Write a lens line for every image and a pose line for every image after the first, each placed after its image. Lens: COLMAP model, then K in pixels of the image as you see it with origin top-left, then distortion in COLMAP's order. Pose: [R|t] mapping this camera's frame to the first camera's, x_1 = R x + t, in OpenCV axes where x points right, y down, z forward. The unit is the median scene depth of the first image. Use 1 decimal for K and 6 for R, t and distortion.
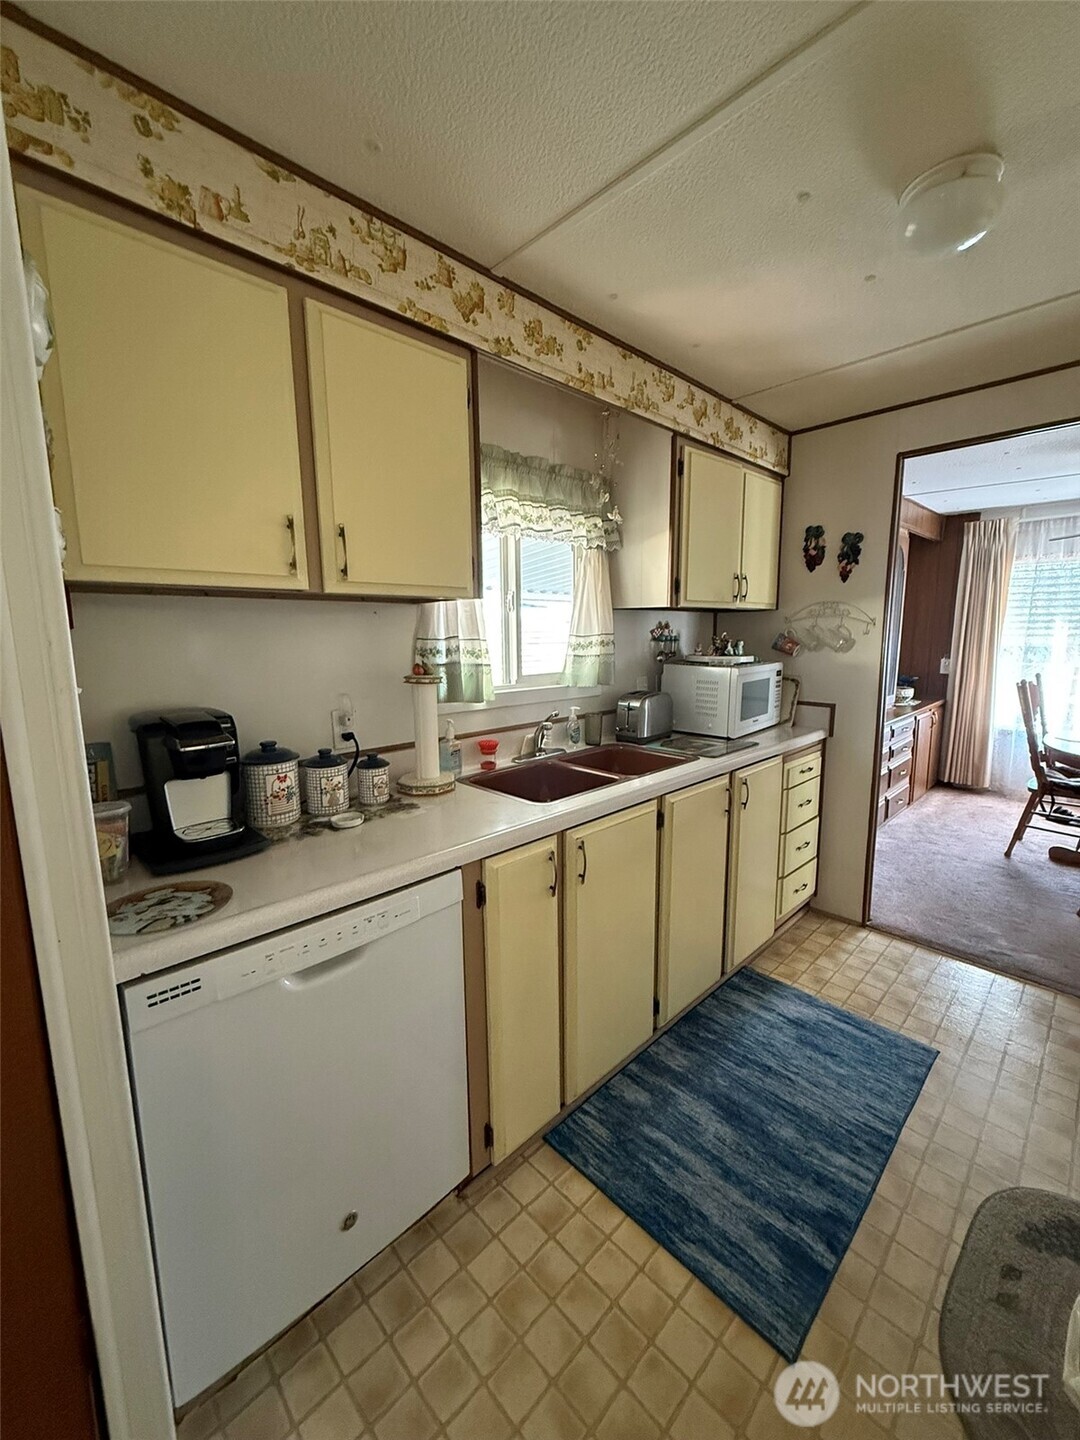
lens RADIAL K [[569.8, 0, 540.9], [0, 569.8, 717.8], [0, 0, 1]] dist [-0.002099, -0.000441]
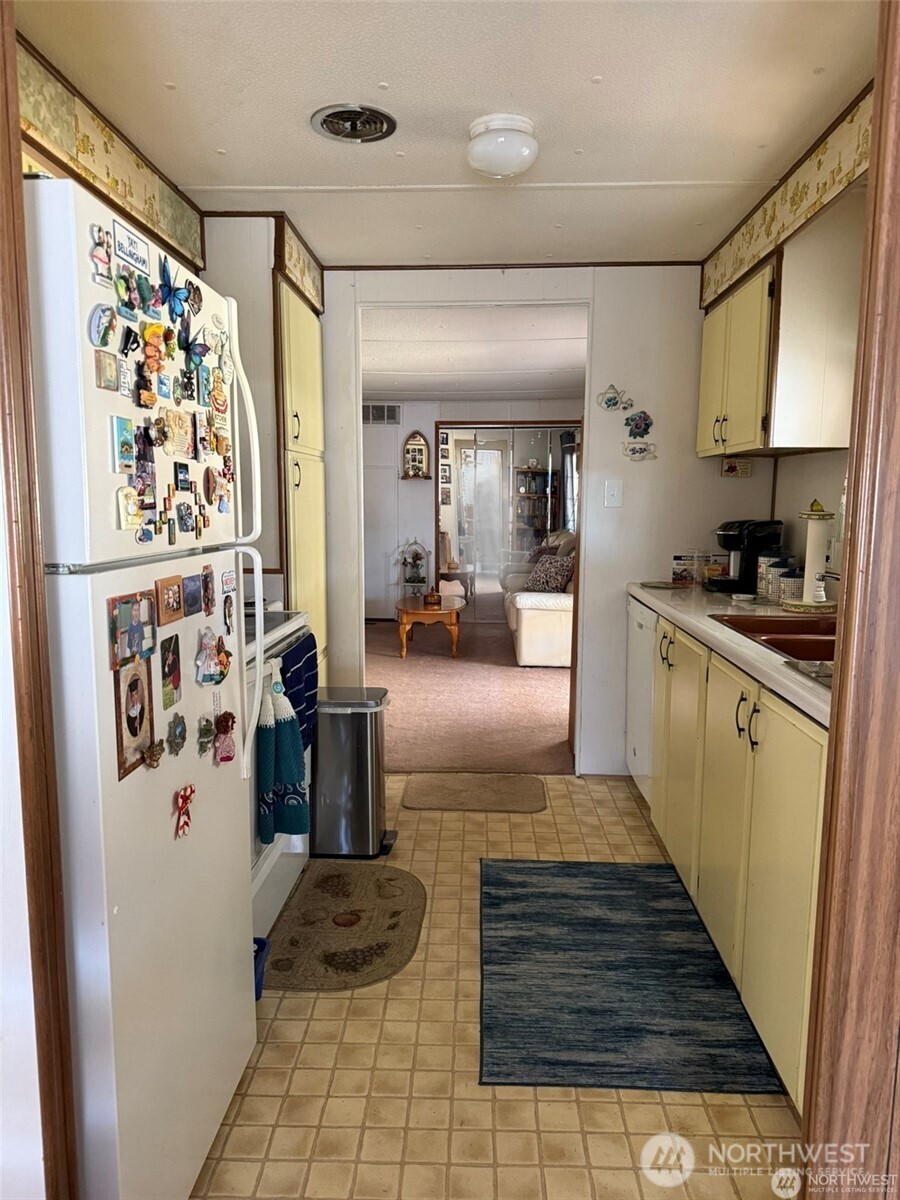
lens RADIAL K [[830.1, 0, 450.0], [0, 830.1, 600.0], [0, 0, 1]] dist [0.035373, -0.066456]
pose [[-0.722456, 0.095702, -0.684762, 1.719688], [-0.097909, 0.966234, 0.238340, -0.266792], [0.684450, 0.239234, -0.688691, 1.935350]]
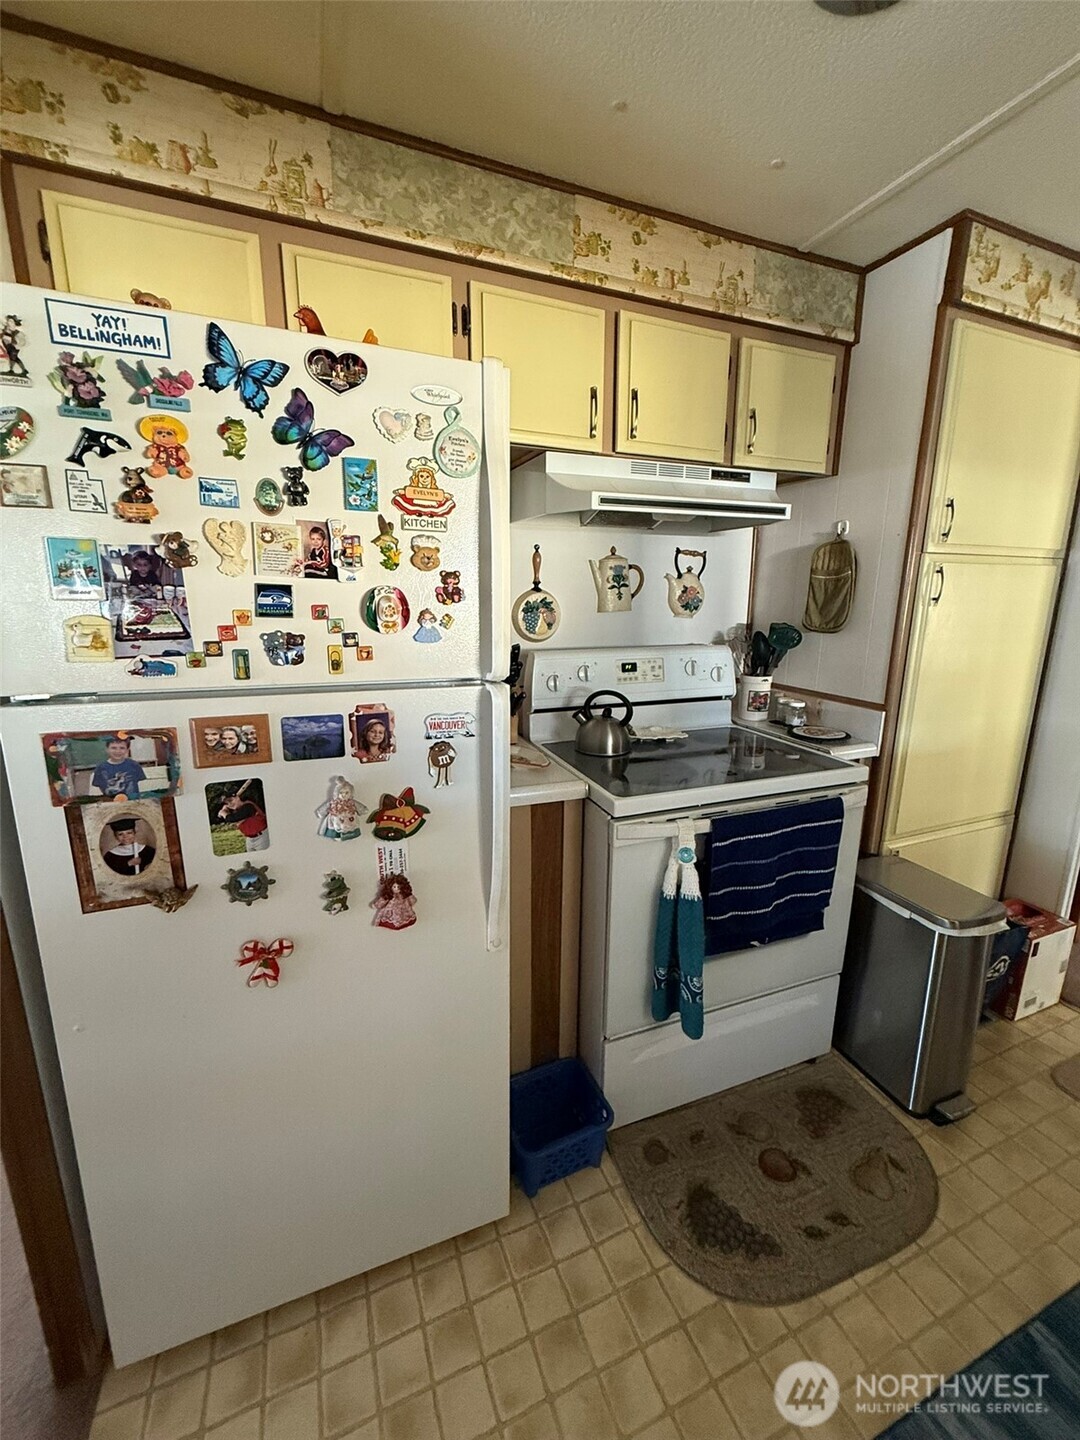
lens RADIAL K [[569.8, 0, 540.9], [0, 569.8, 717.8], [0, 0, 1]] dist [-0.002099, -0.000441]
pose [[-0.928092, -0.067771, 0.366131, 0.807248], [0.062835, 0.940689, 0.333402, -0.205385], [-0.367010, 0.332434, -0.868787, 1.448115]]
